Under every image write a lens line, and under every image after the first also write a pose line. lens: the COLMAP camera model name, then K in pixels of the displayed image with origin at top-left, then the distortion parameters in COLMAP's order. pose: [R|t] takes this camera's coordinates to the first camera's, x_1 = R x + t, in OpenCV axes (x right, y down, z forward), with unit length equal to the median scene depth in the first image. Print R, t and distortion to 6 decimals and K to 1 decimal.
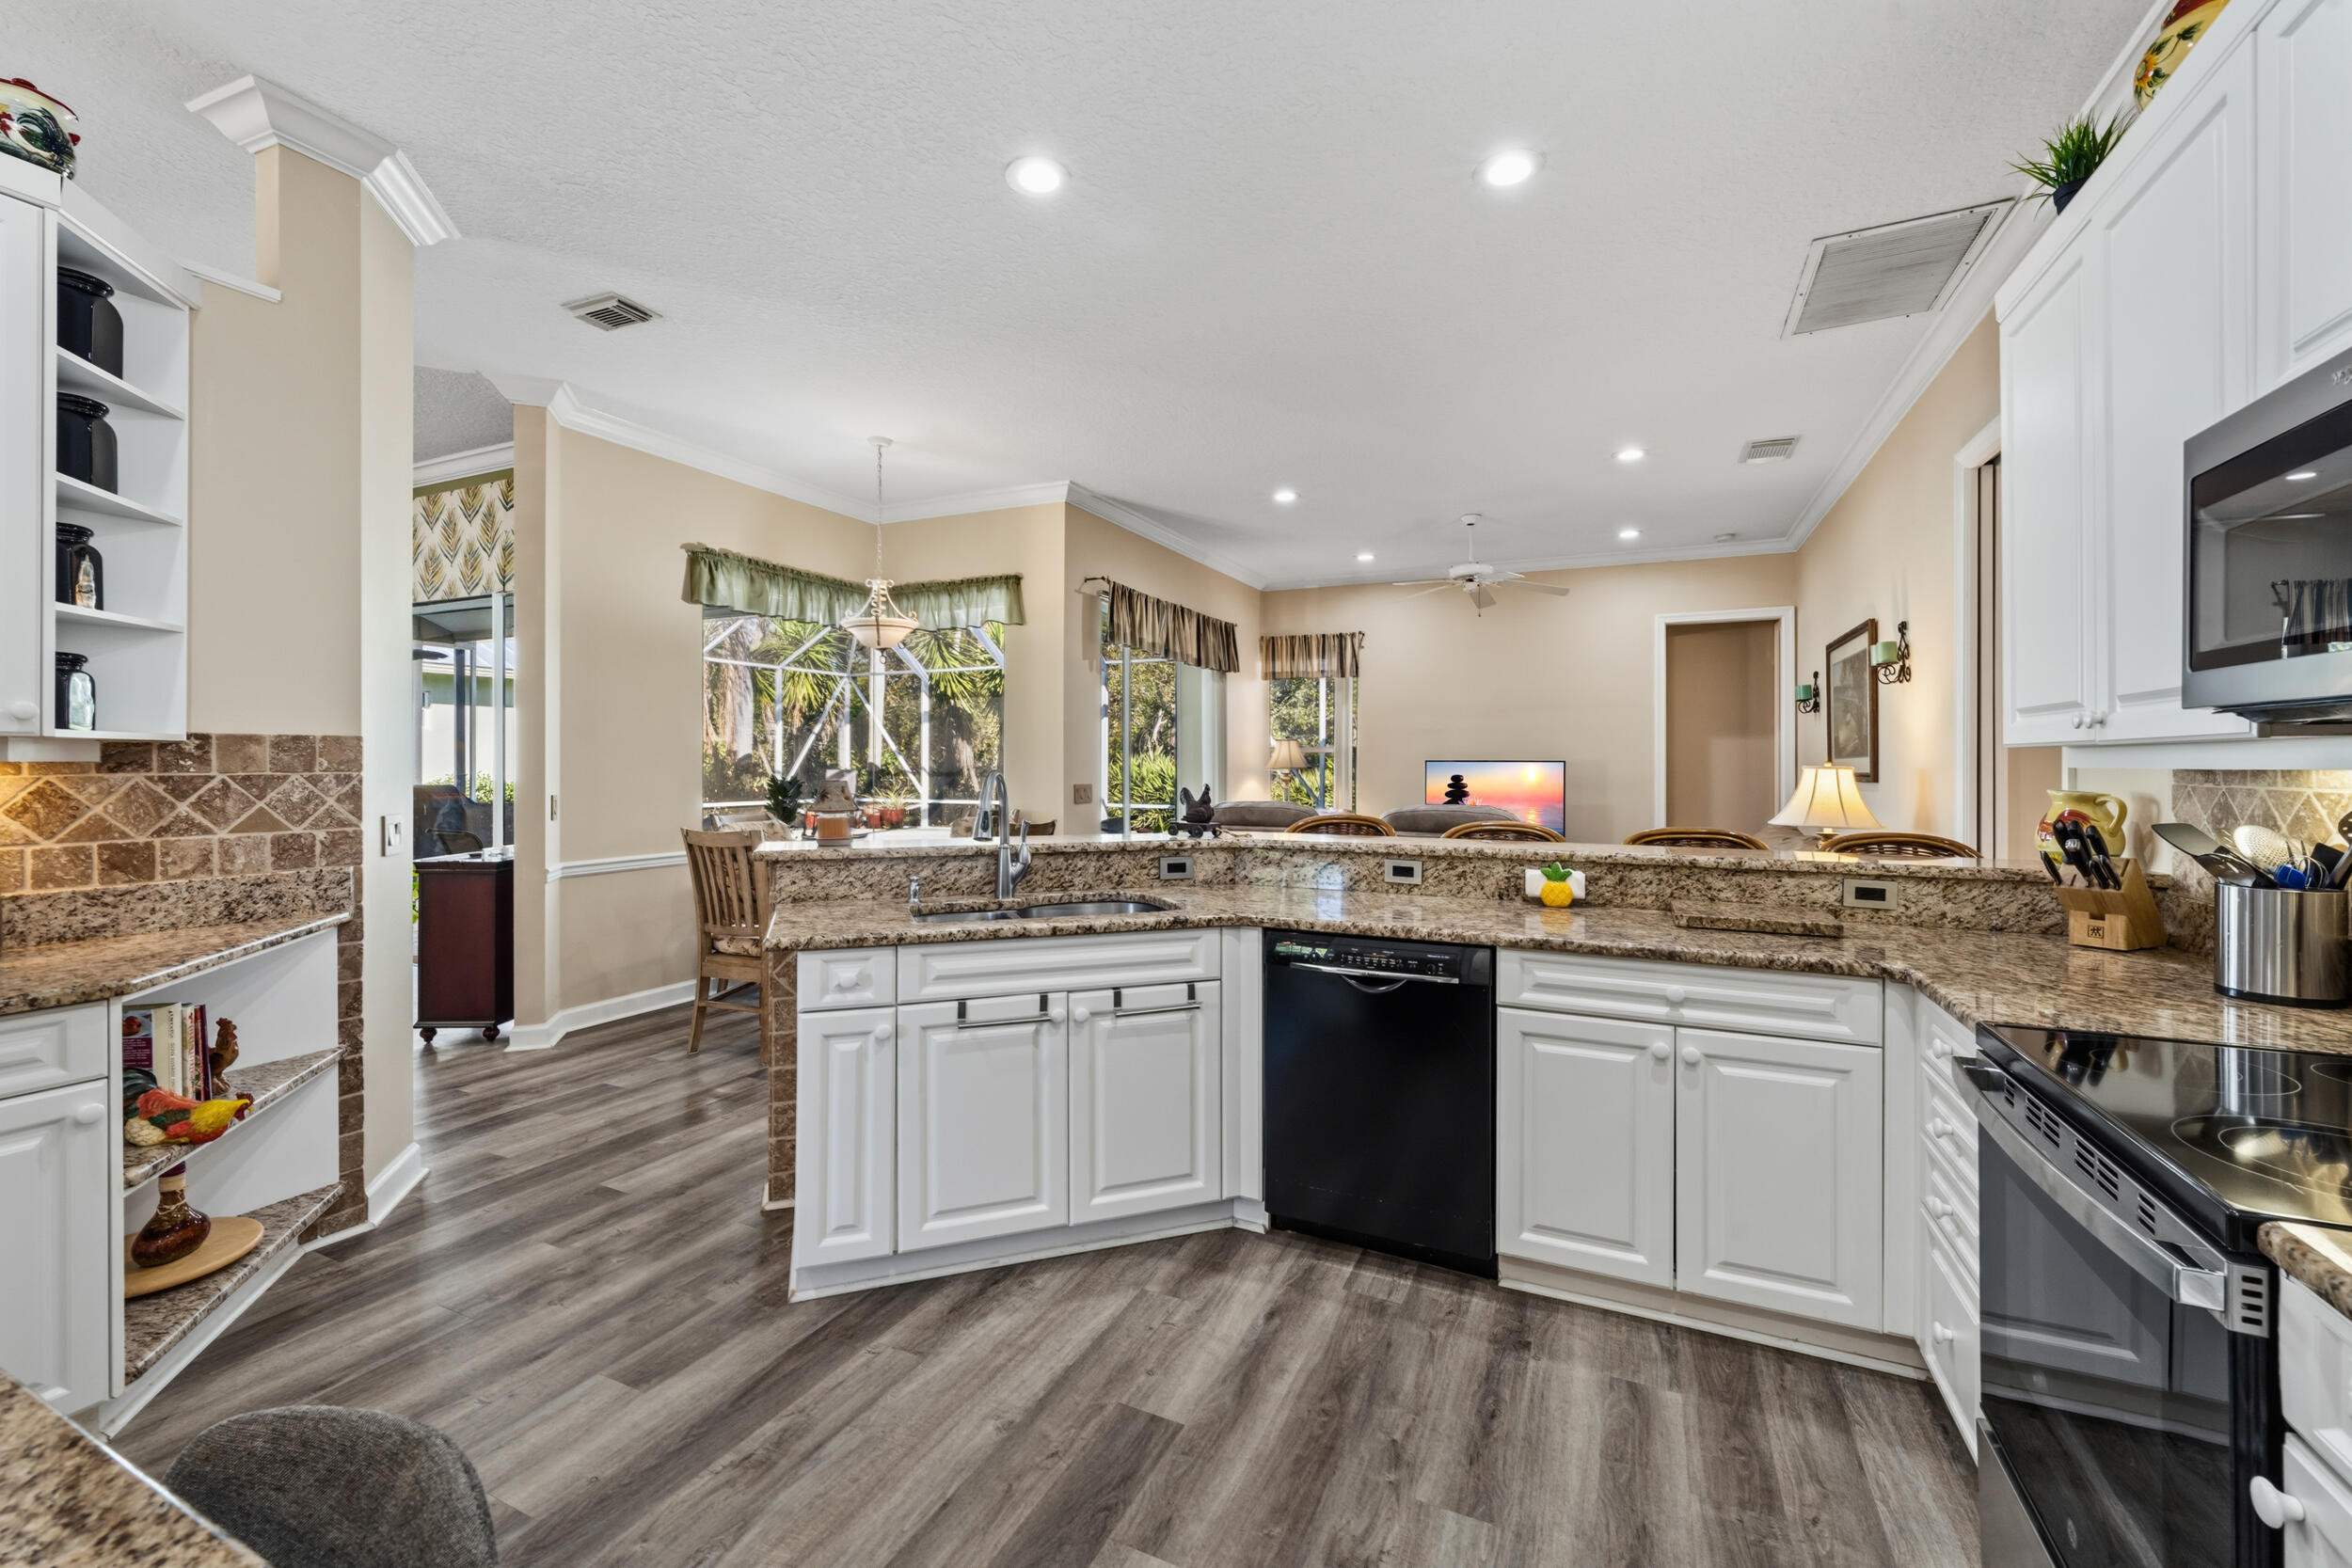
lens RADIAL K [[962.5, 0, 1174.3], [0, 962.5, 772.6], [0, 0, 1]] dist [0.000938, 0.000128]
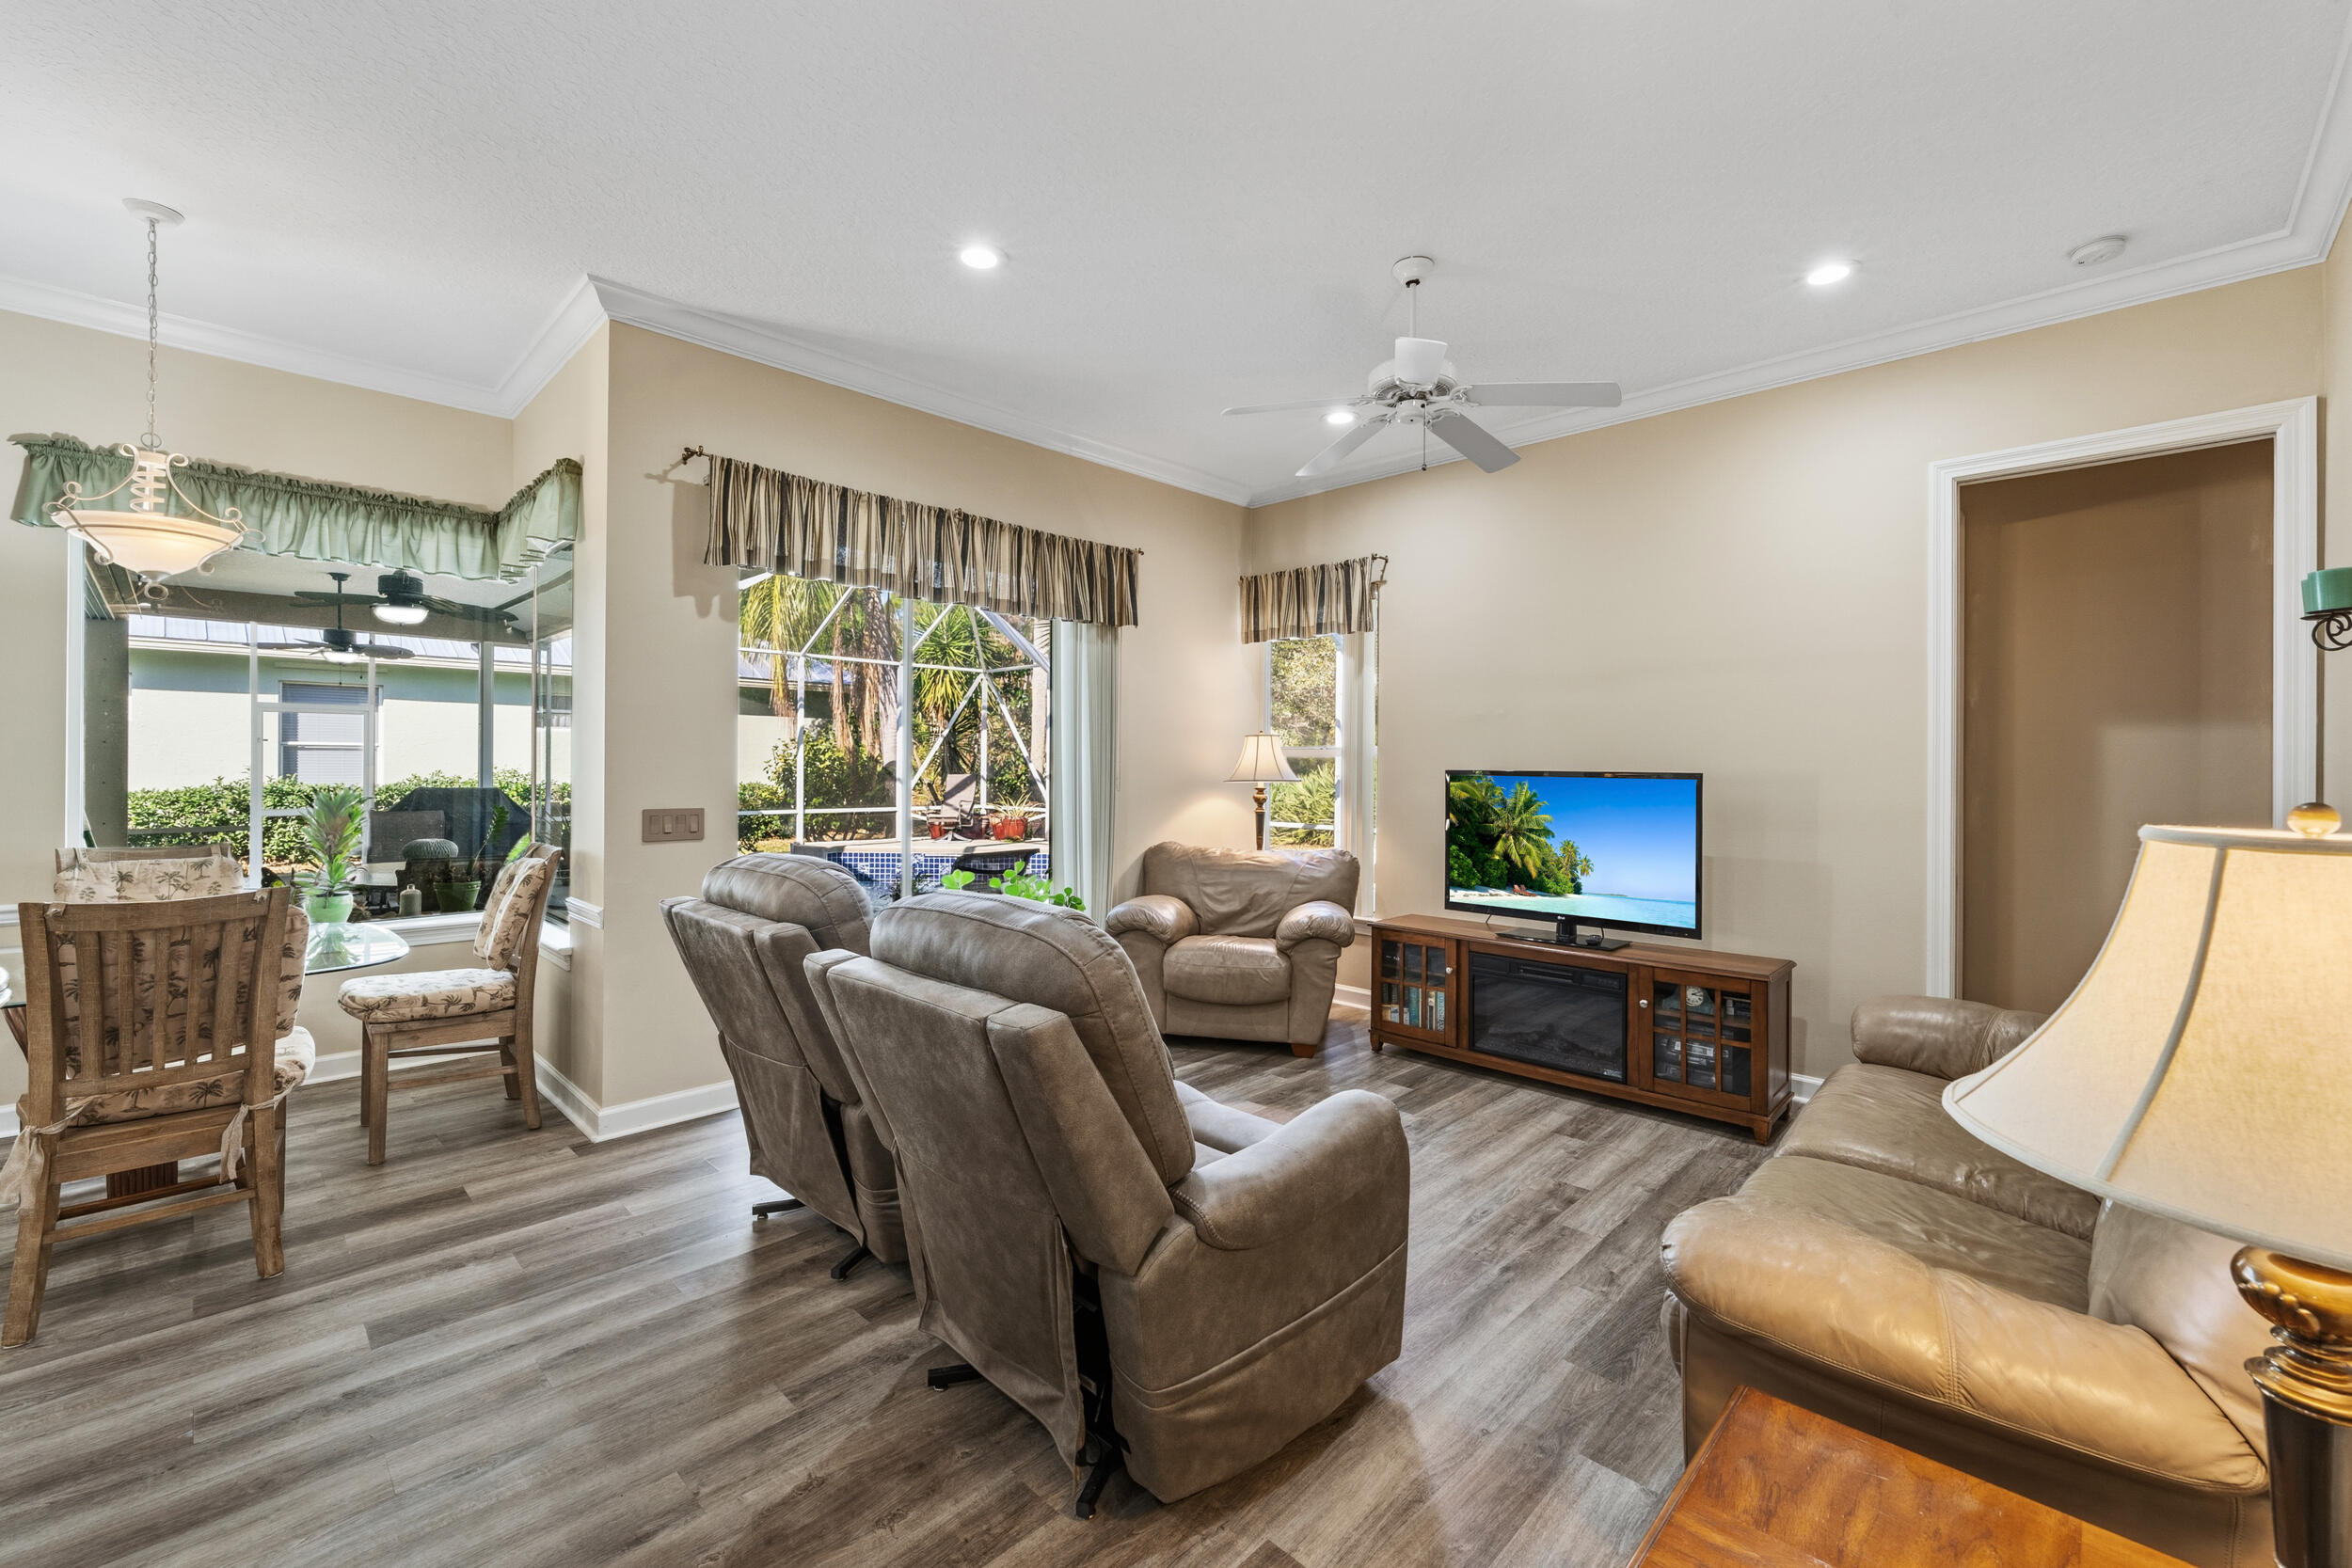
lens RADIAL K [[962.5, 0, 1180.1], [0, 962.5, 778.6], [0, 0, 1]] dist [0.000938, 0.000128]
pose [[0.940956, 0.012590, -0.338295, 0.298810], [-0.012369, 0.999920, 0.002811, -0.007048], [0.338303, 0.001539, 0.941036, 0.409019]]
